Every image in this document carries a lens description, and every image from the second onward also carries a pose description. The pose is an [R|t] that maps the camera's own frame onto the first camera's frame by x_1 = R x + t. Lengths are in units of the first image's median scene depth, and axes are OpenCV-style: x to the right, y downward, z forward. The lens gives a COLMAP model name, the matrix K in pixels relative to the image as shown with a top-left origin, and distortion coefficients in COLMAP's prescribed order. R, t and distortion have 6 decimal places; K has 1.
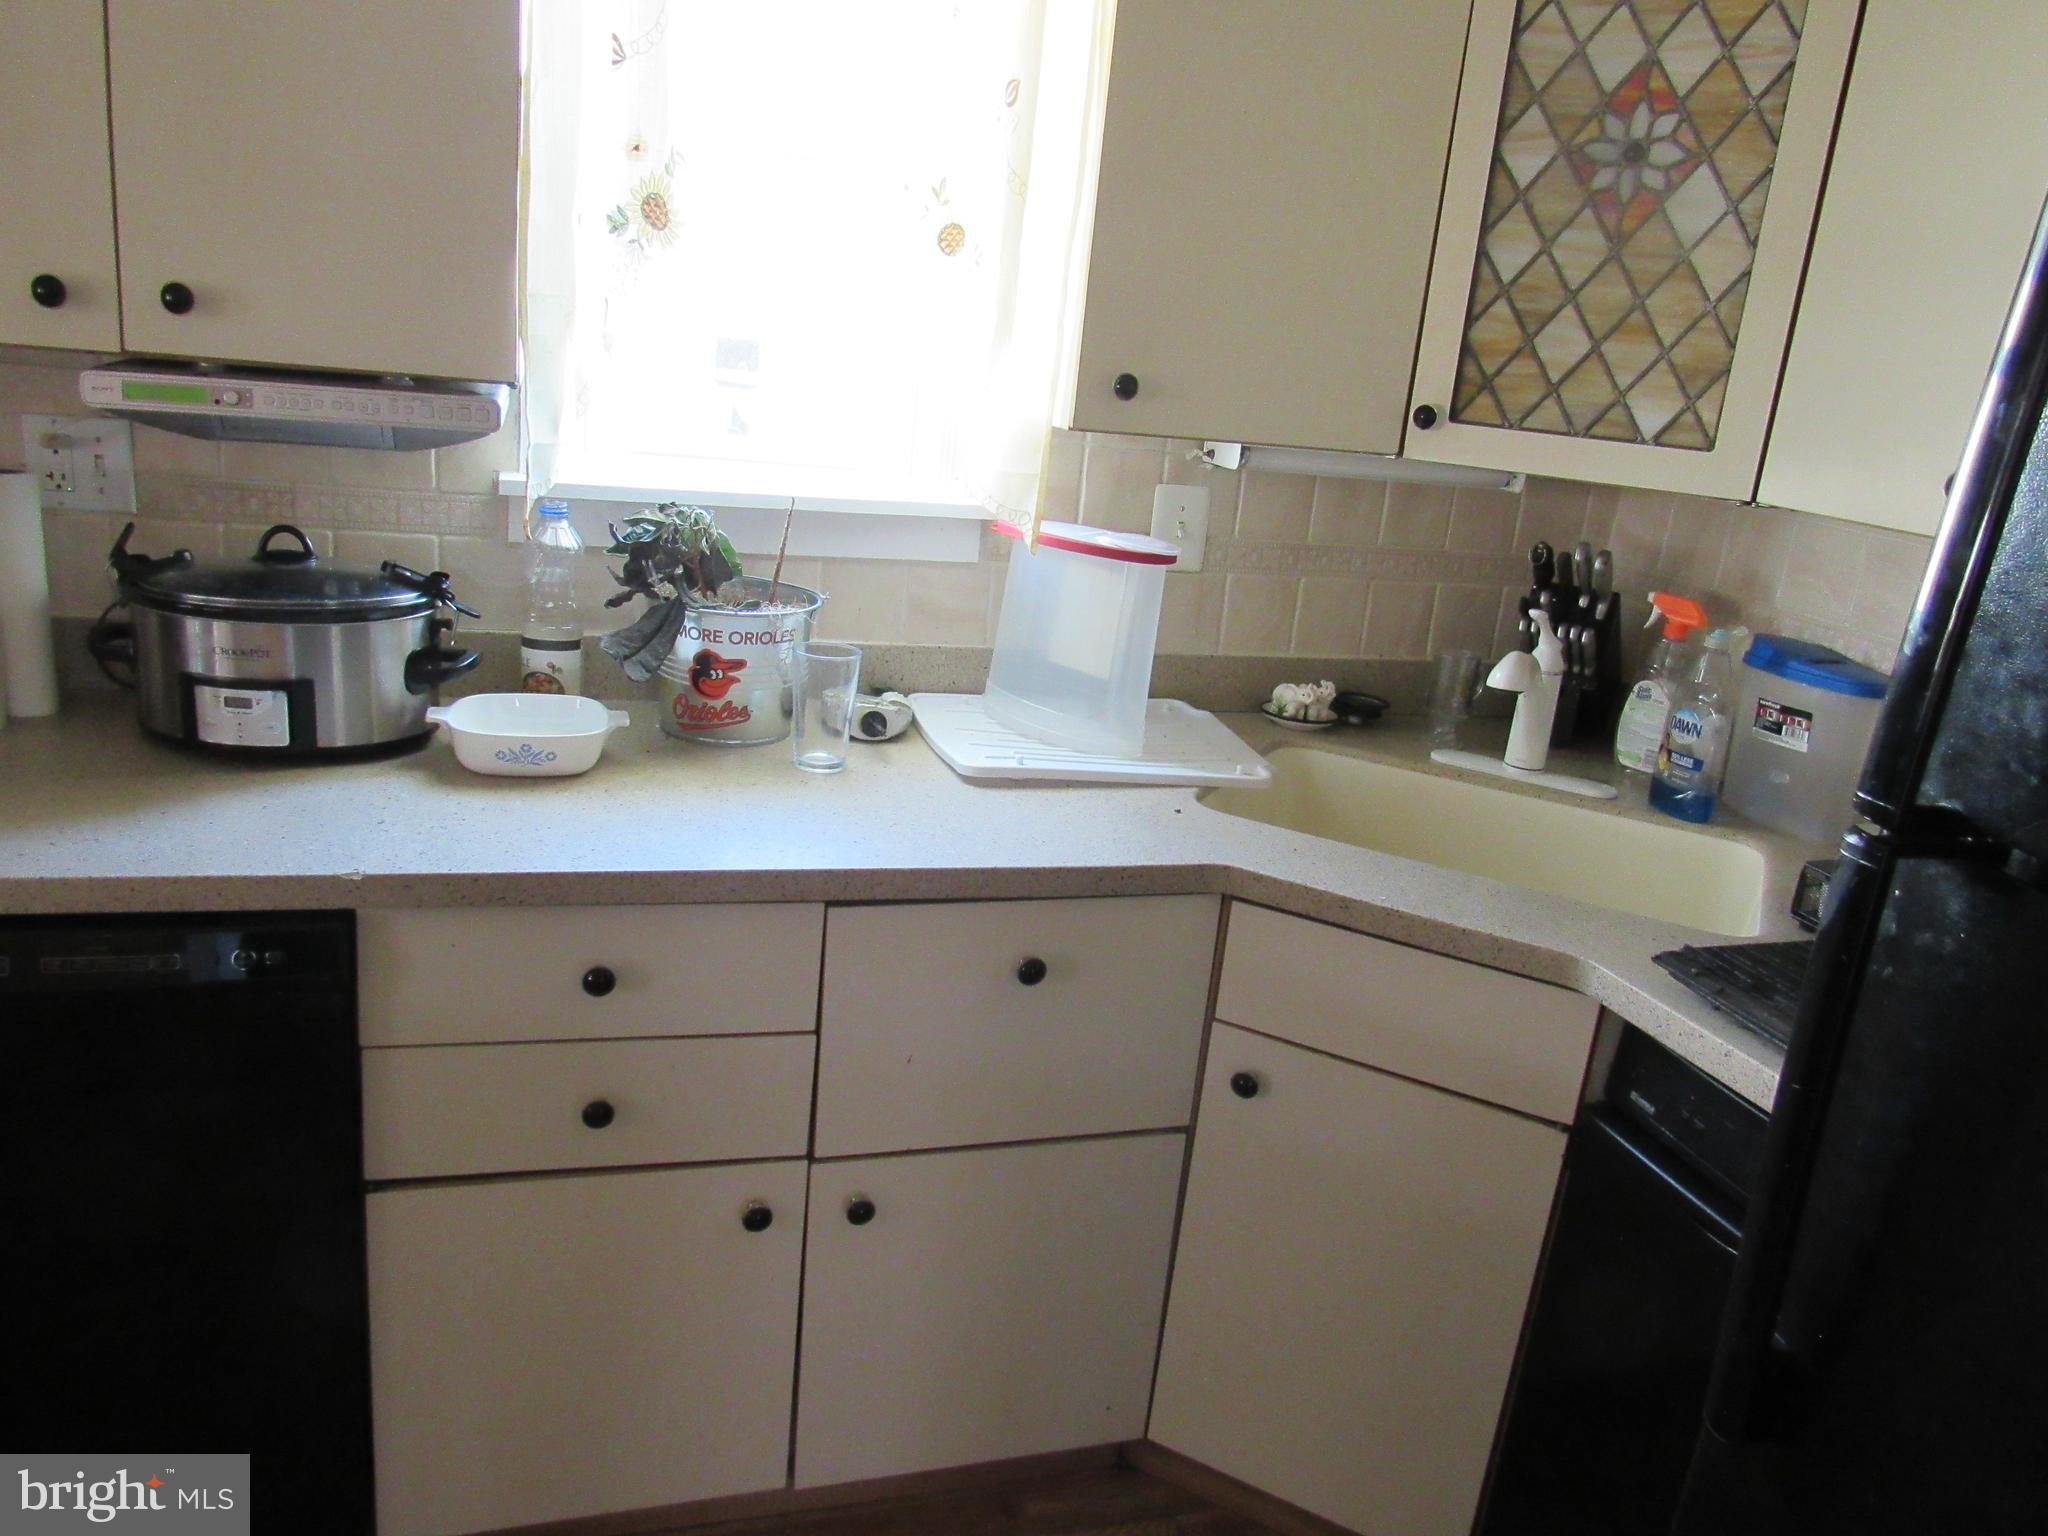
lens RADIAL K [[1491.7, 0, 1032.5], [0, 1491.7, 771.4], [0, 0, 1]] dist [-0.009977, -0.002103]
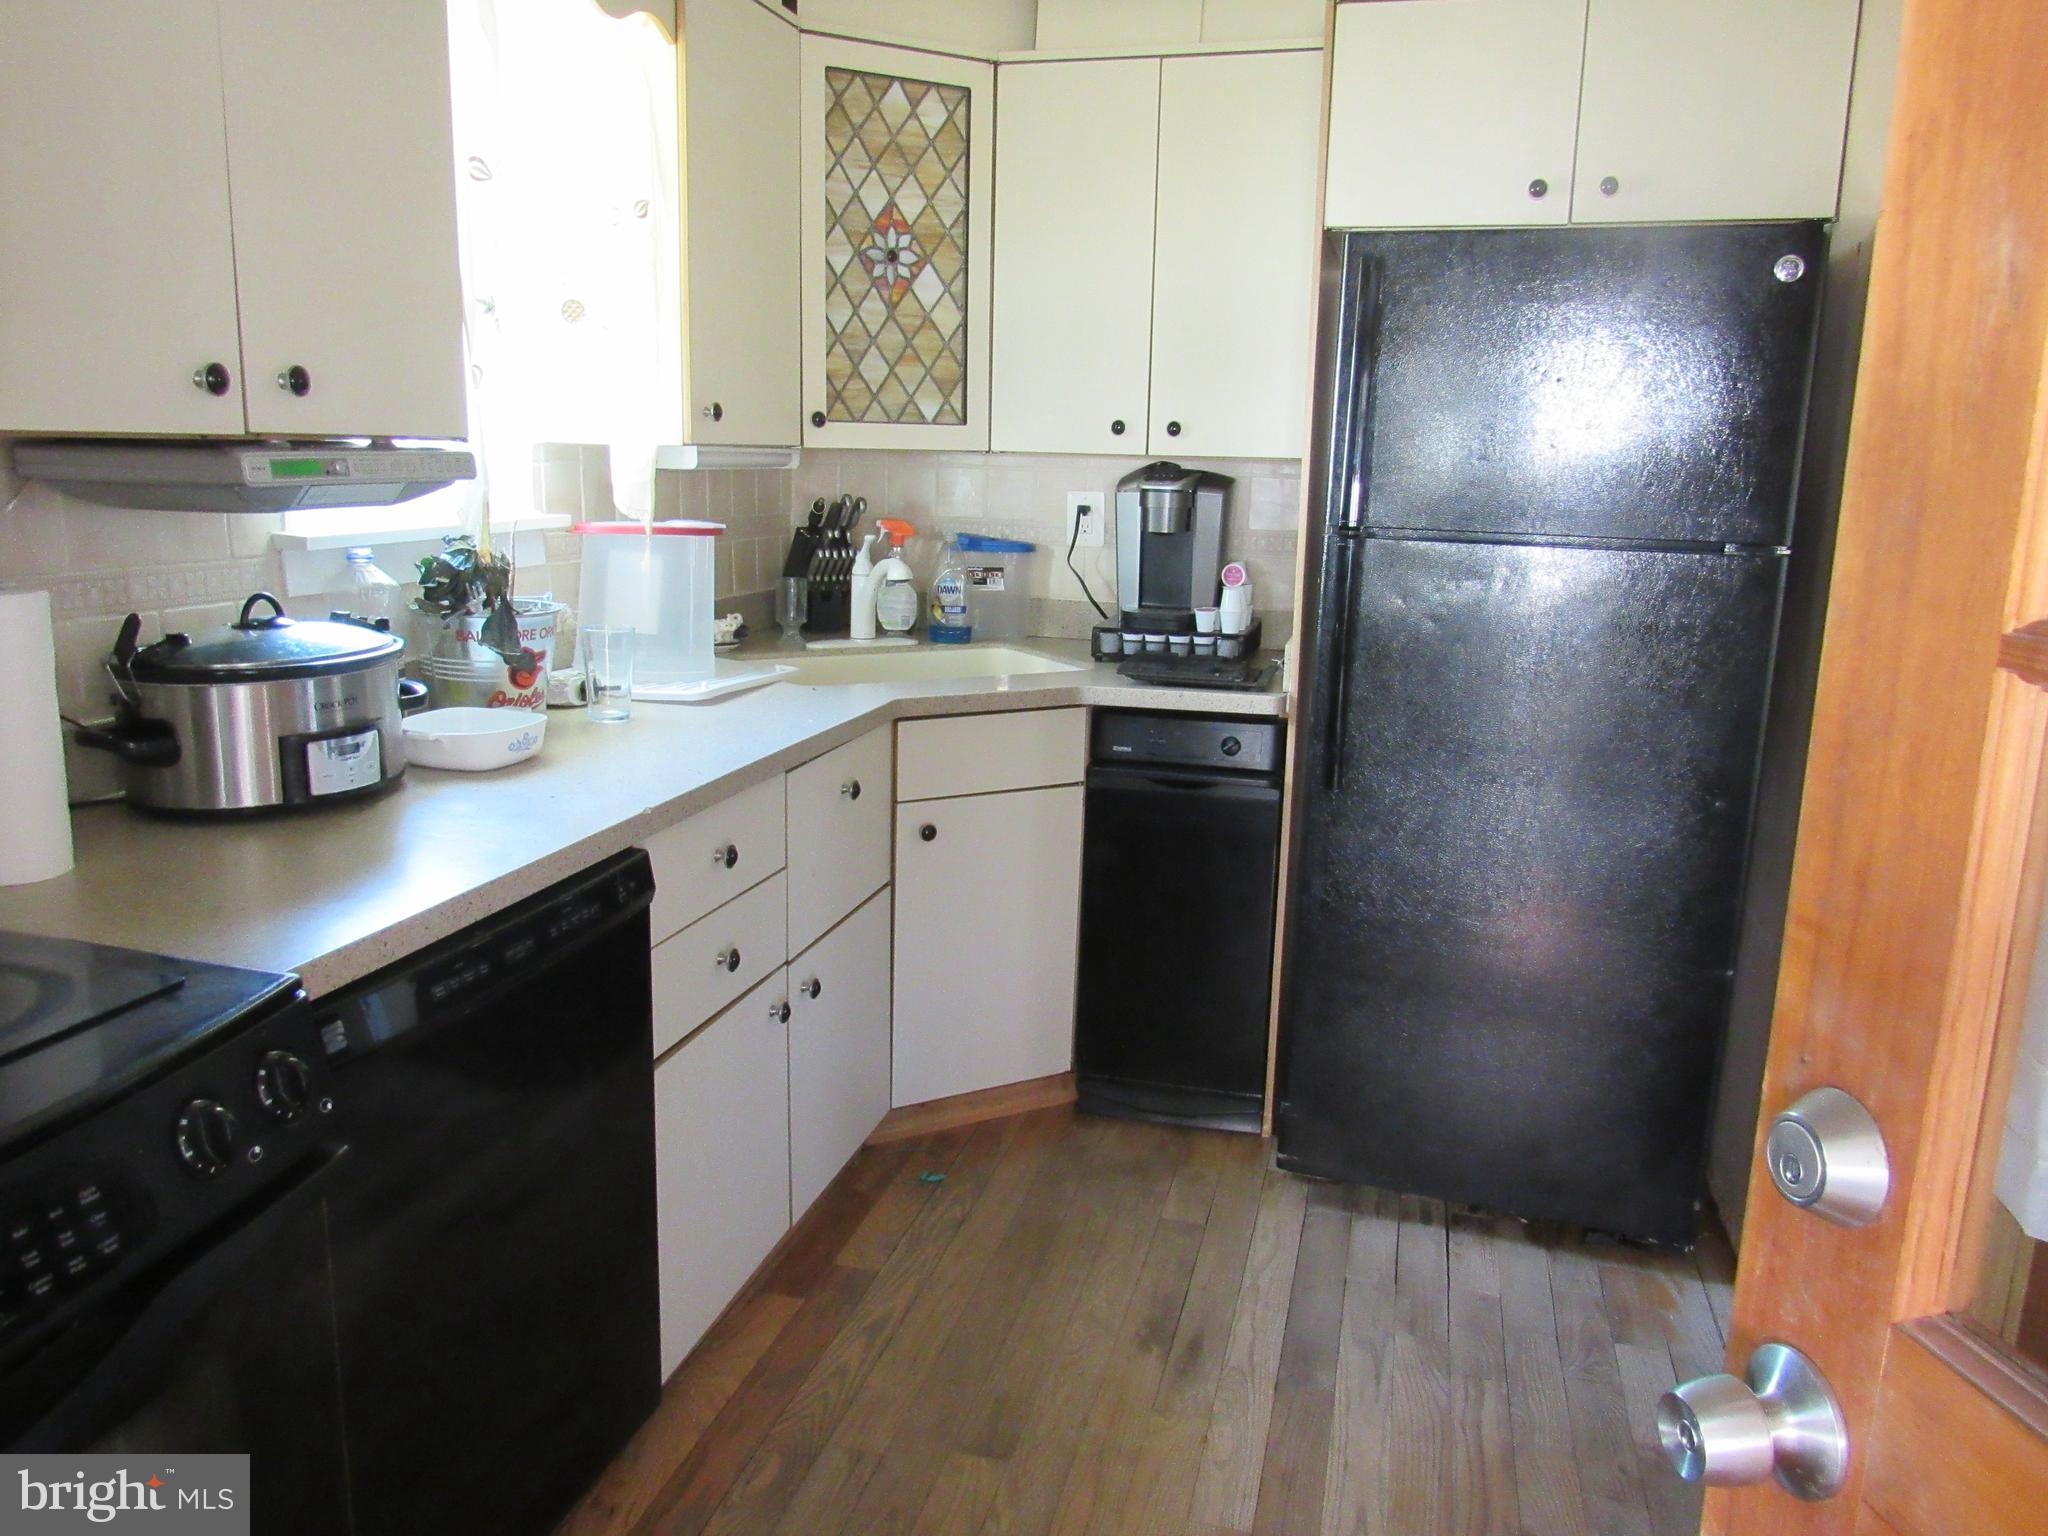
lens RADIAL K [[1491.7, 0, 1032.5], [0, 1491.7, 771.4], [0, 0, 1]] dist [-0.009977, -0.002103]
pose [[0.530489, -0.261166, 0.806457, -1.035024], [0.269118, 0.954028, 0.131930, -0.034336], [-0.803839, 0.147045, 0.576386, -0.026161]]
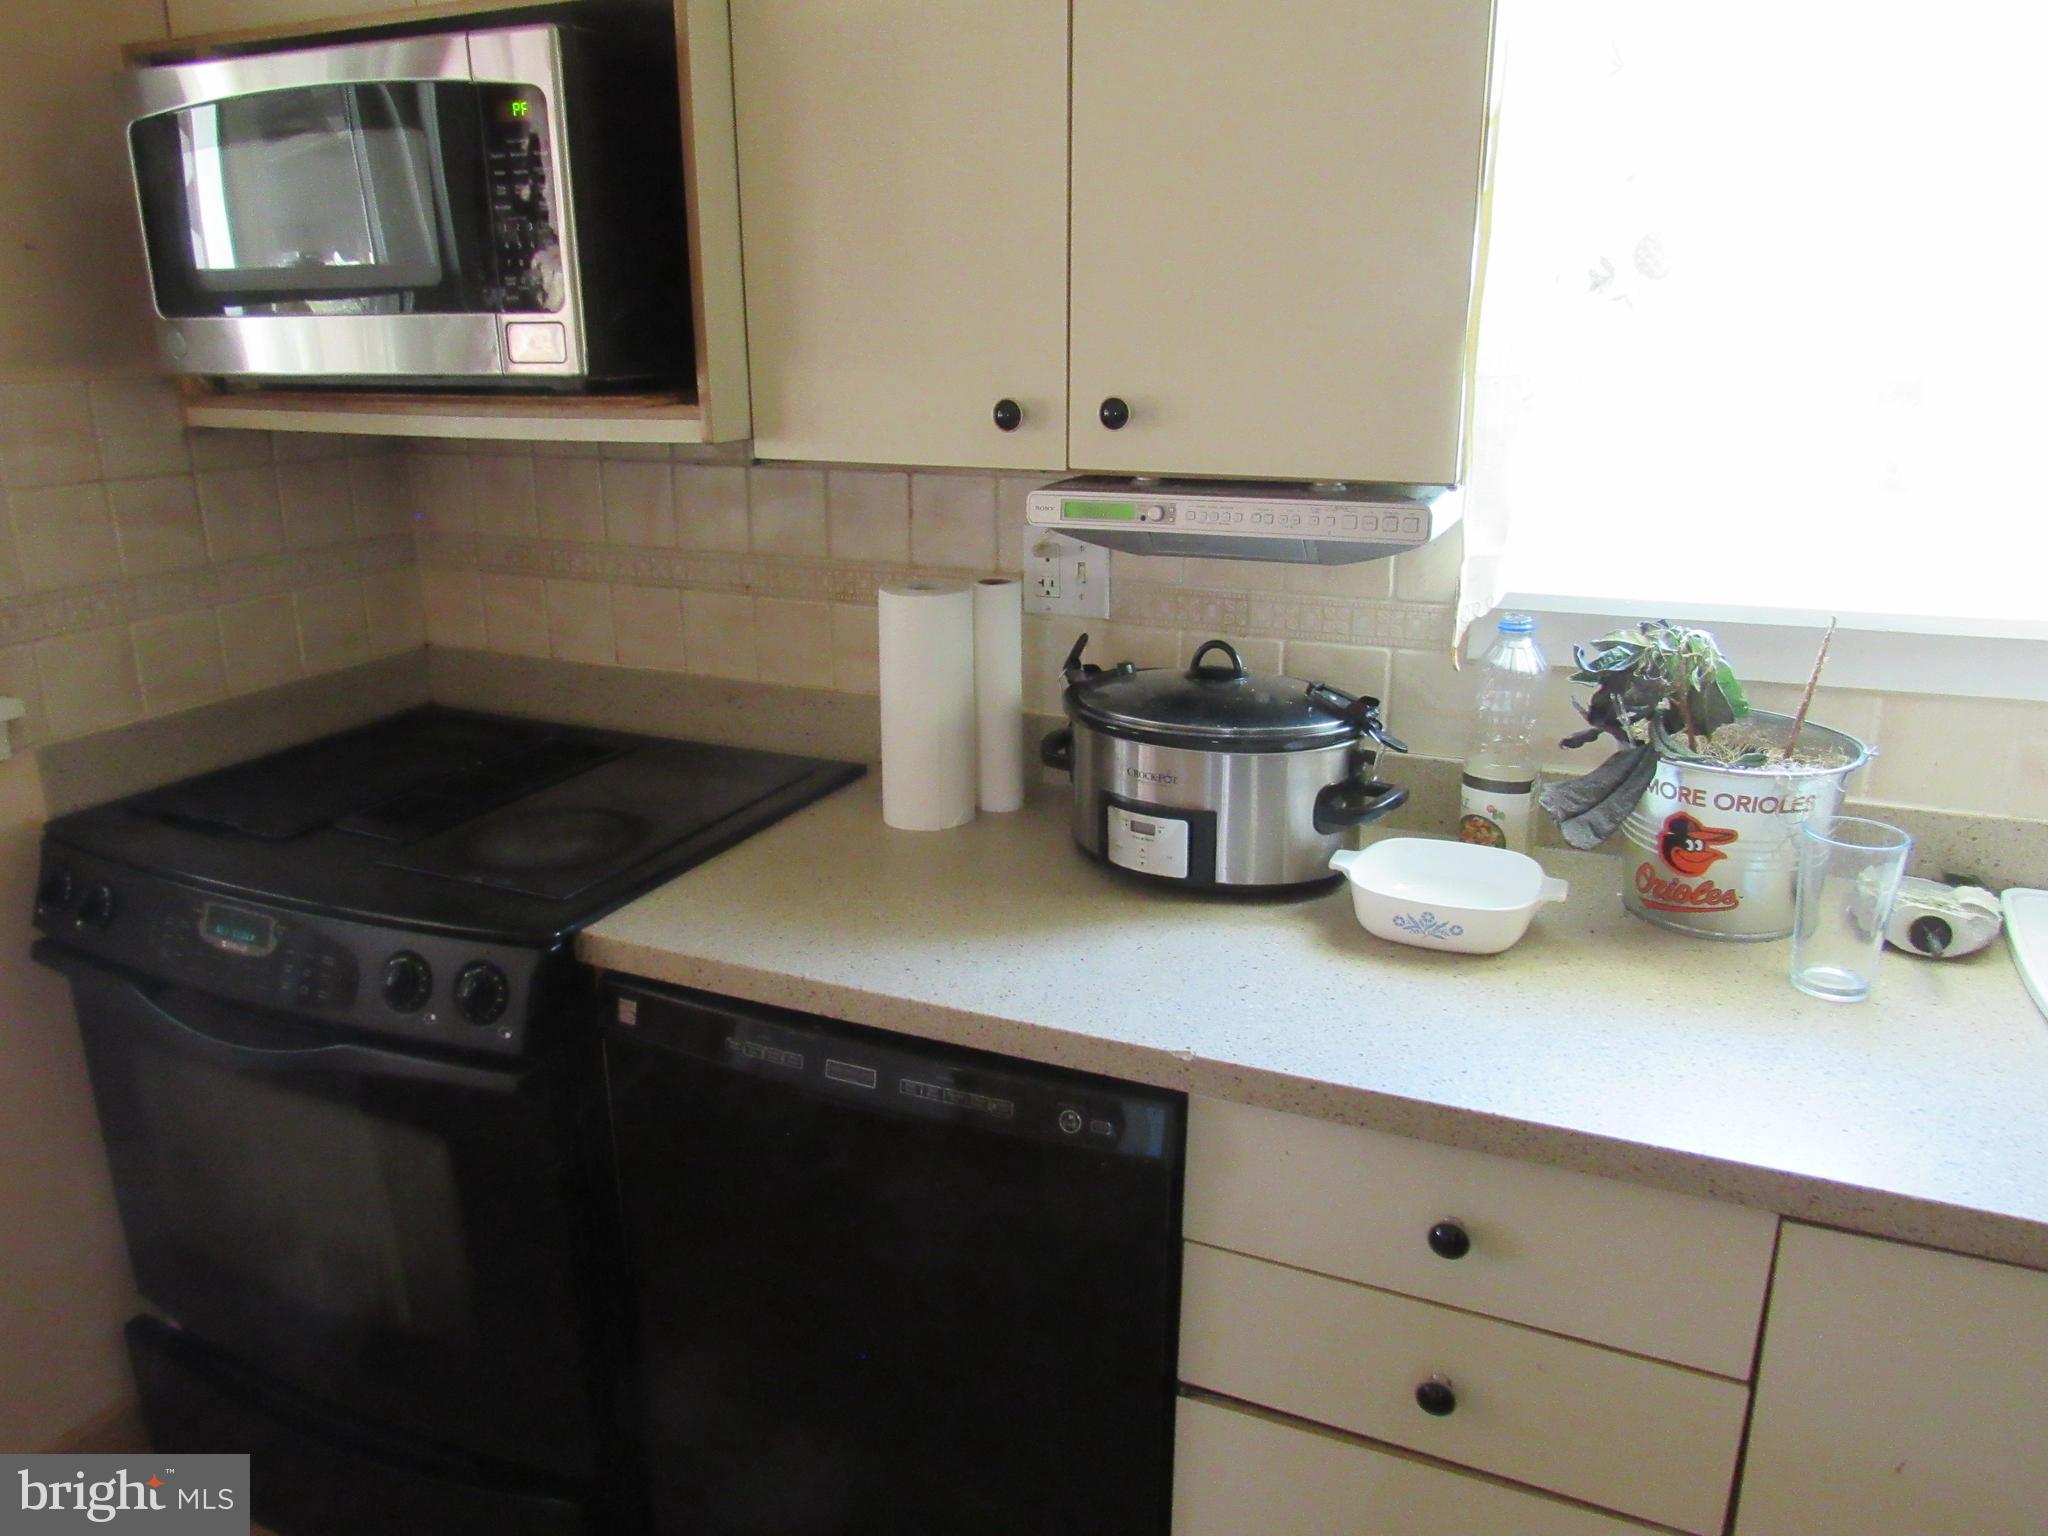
lens RADIAL K [[1491.7, 0, 1032.5], [0, 1491.7, 771.4], [0, 0, 1]] dist [-0.009977, -0.002103]
pose [[0.750761, 0.091839, -0.654158, 0.030719], [-0.112385, 0.993609, 0.010514, -0.075036], [0.650943, 0.065624, 0.756284, 0.203149]]
